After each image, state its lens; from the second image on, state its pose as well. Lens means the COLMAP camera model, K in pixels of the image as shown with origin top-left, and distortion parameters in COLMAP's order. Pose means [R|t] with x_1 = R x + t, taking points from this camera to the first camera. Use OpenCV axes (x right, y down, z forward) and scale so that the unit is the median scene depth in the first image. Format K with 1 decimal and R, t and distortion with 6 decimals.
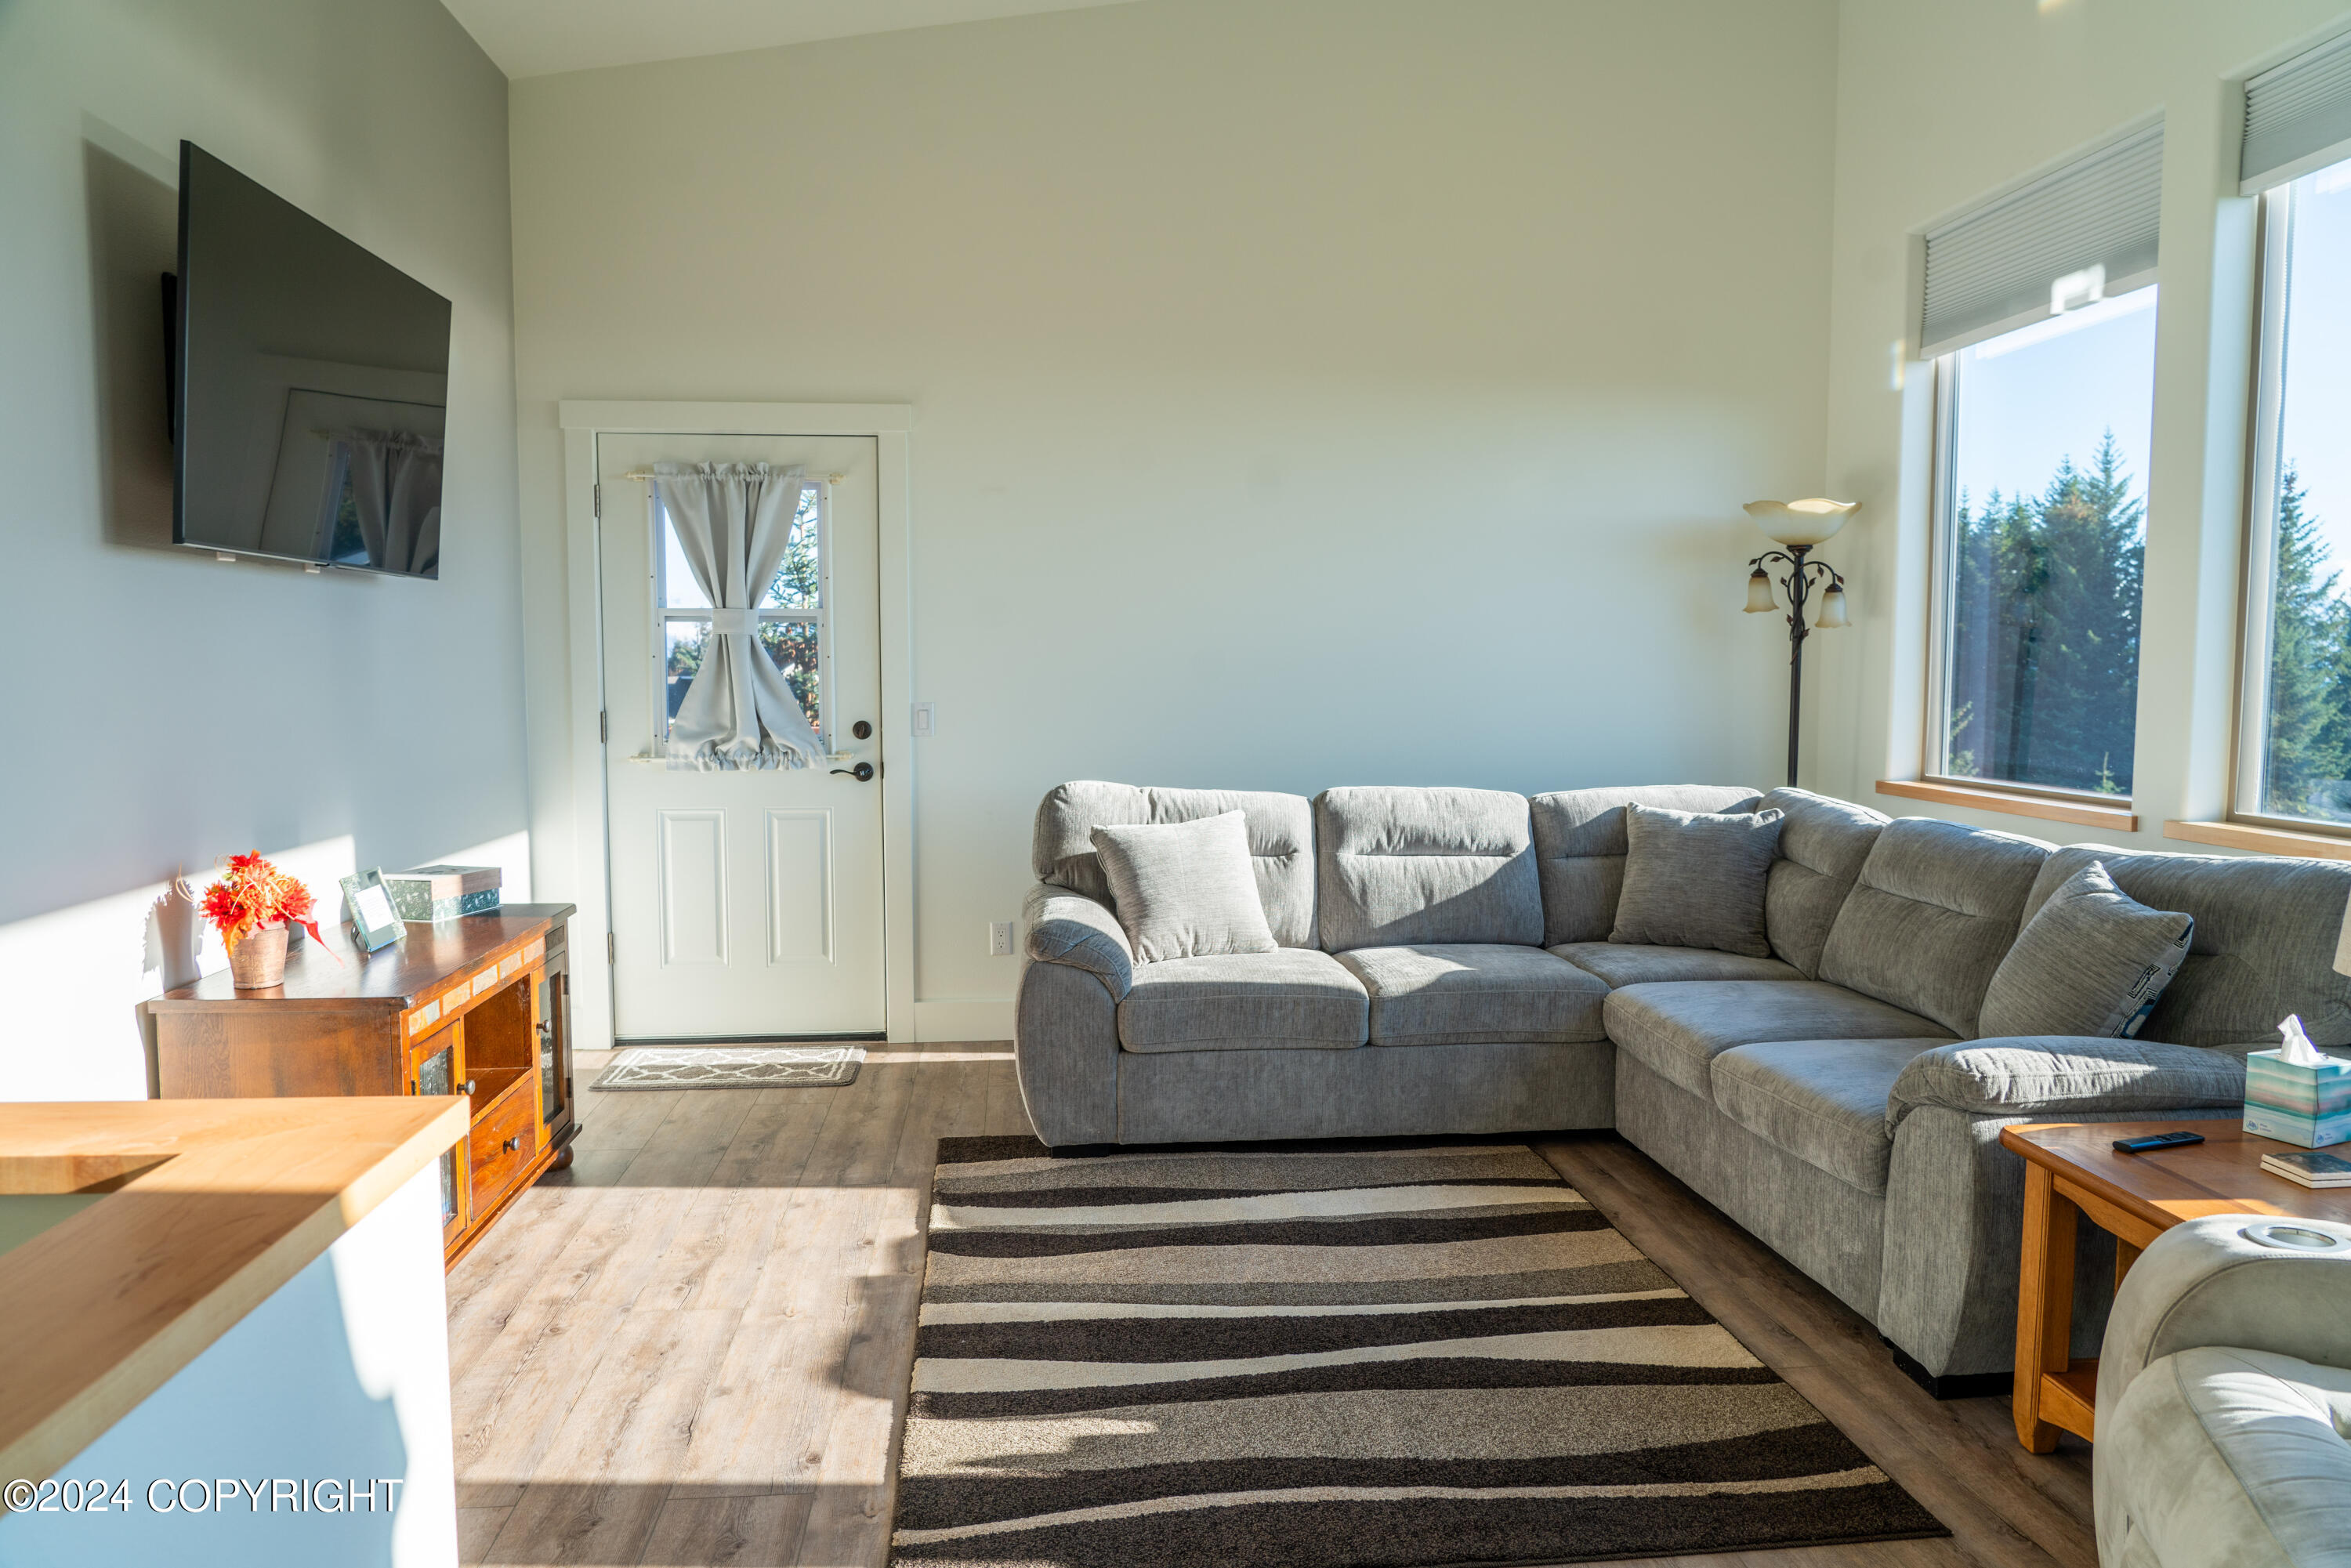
lens RADIAL K [[1621.4, 0, 1175.3], [0, 1621.4, 786.3], [0, 0, 1]] dist [-0.008437, 0.009624]
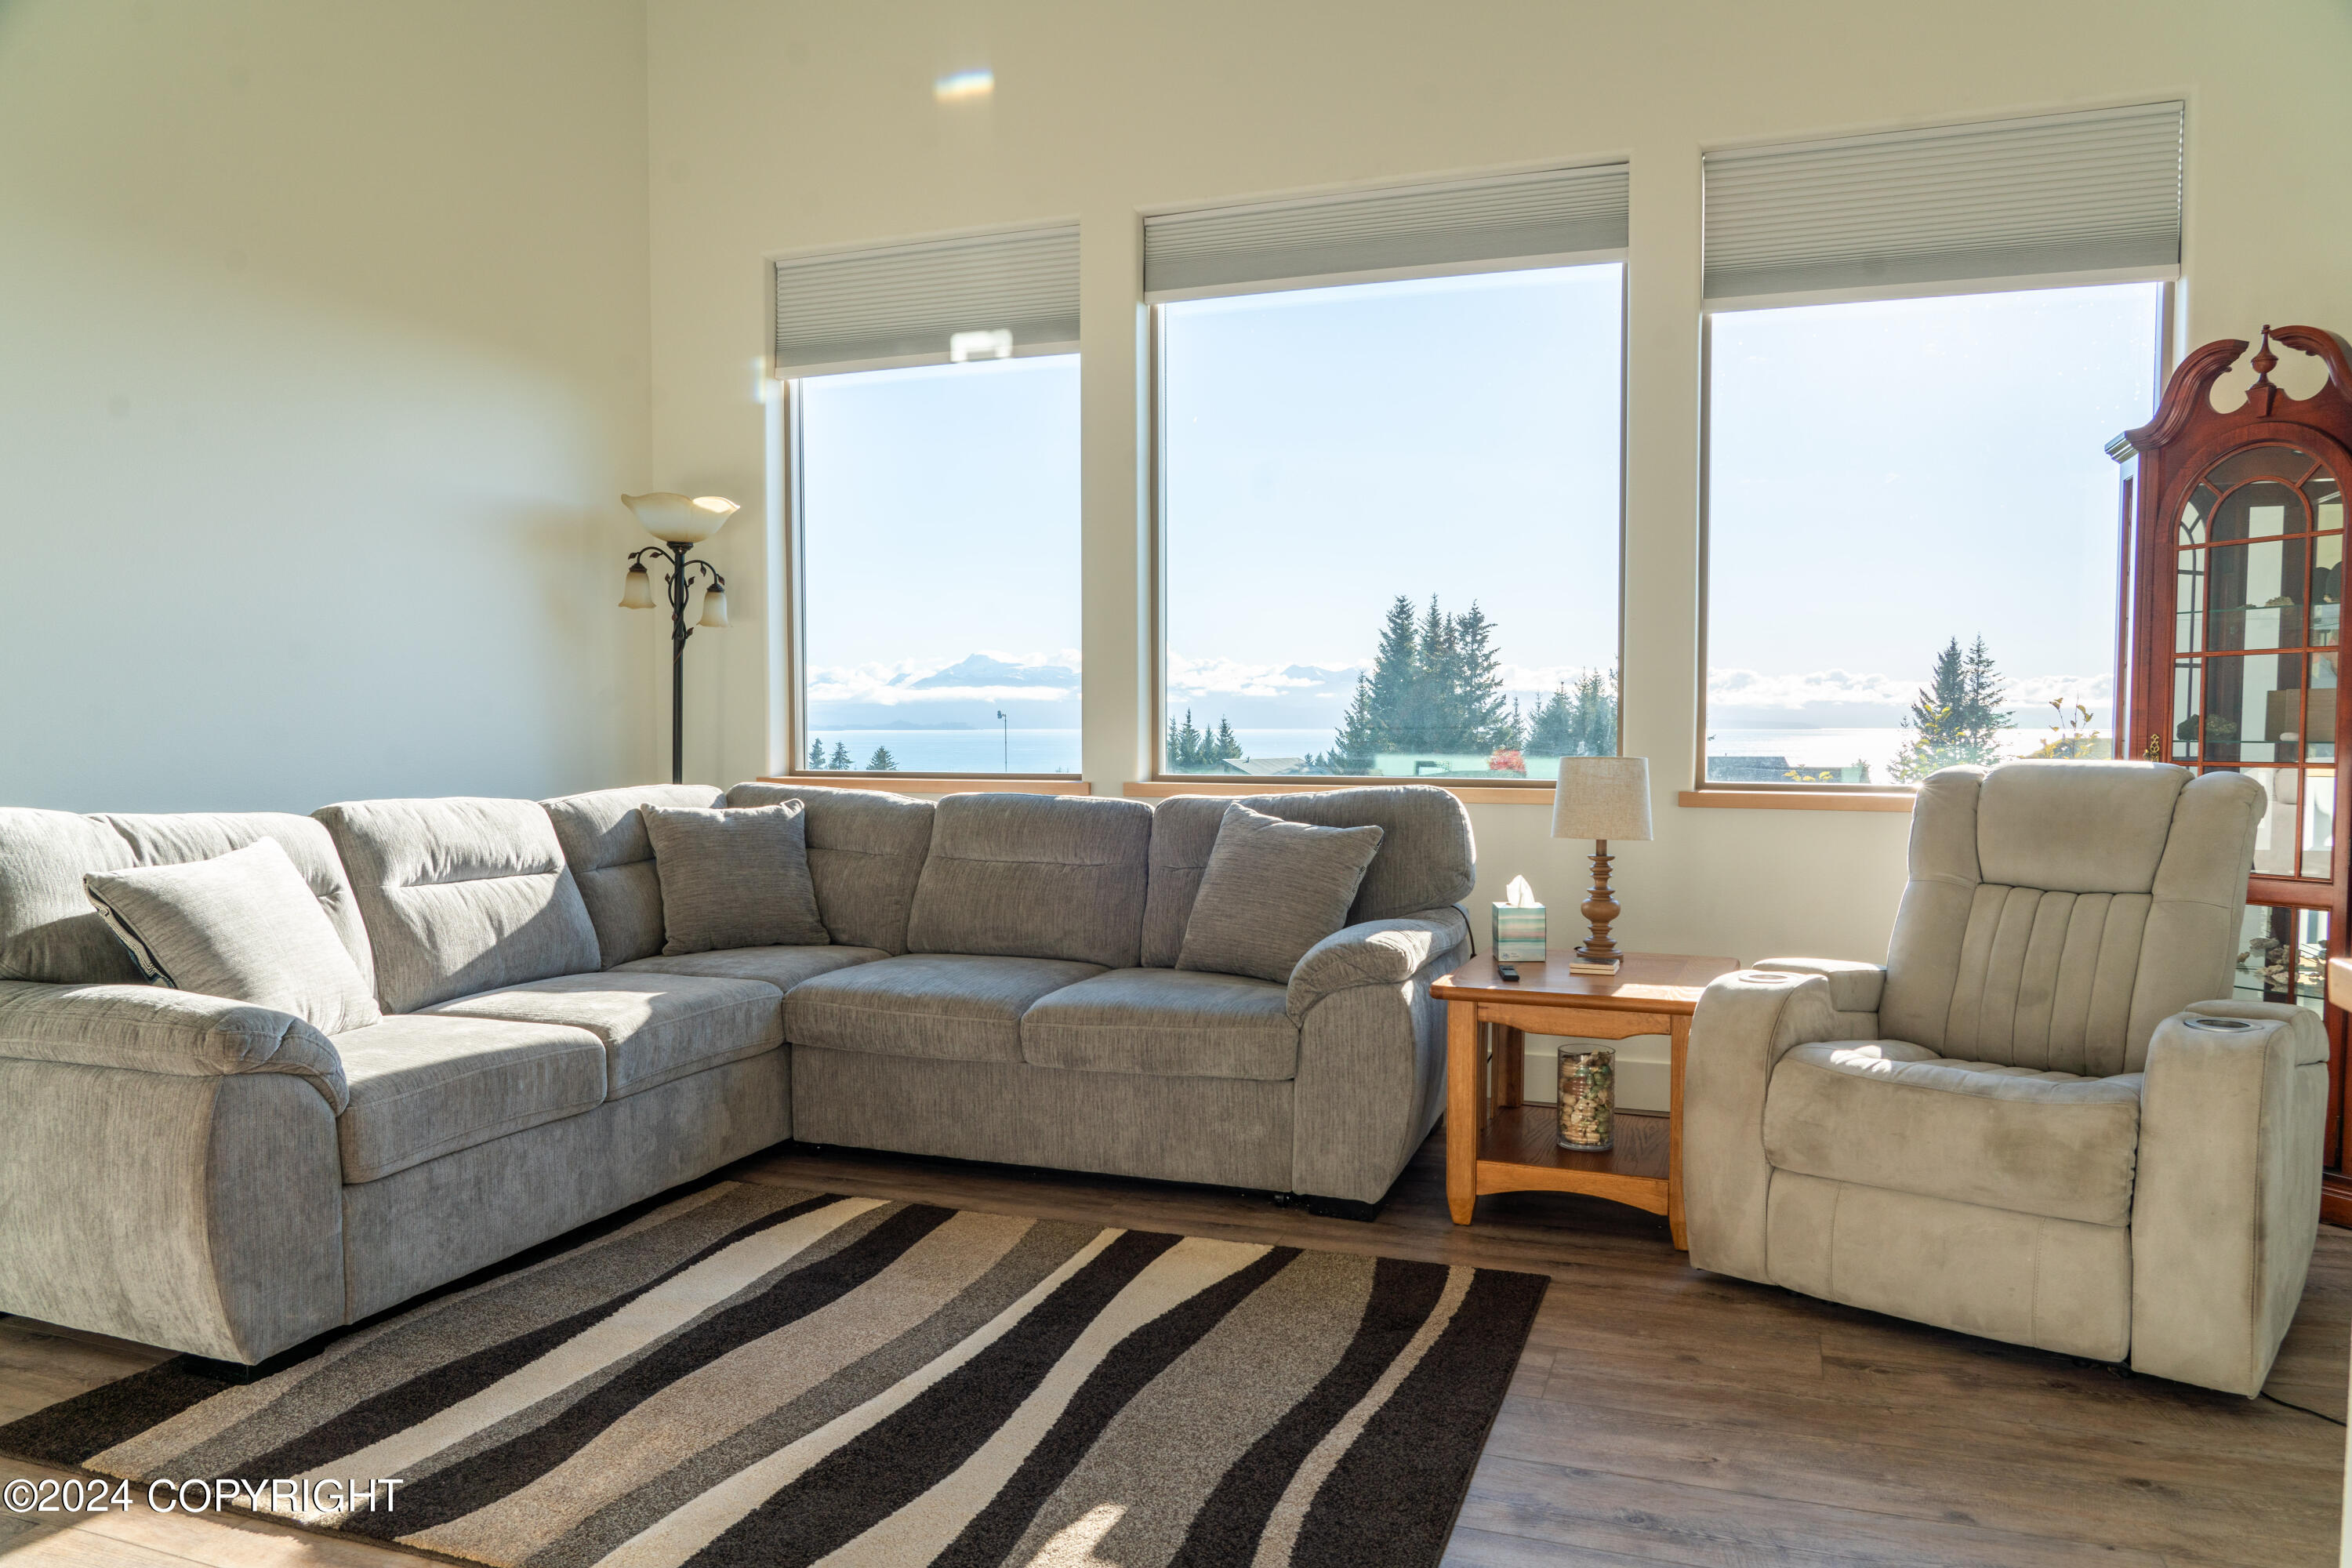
lens RADIAL K [[1622.2, 0, 1185.4], [0, 1622.2, 785.8], [0, 0, 1]] dist [-0.008437, 0.009624]
pose [[0.438389, -0.036509, 0.898044, -0.439336], [0.069792, 0.997541, 0.006485, 0.016444], [-0.896072, 0.059833, 0.439859, 0.351672]]
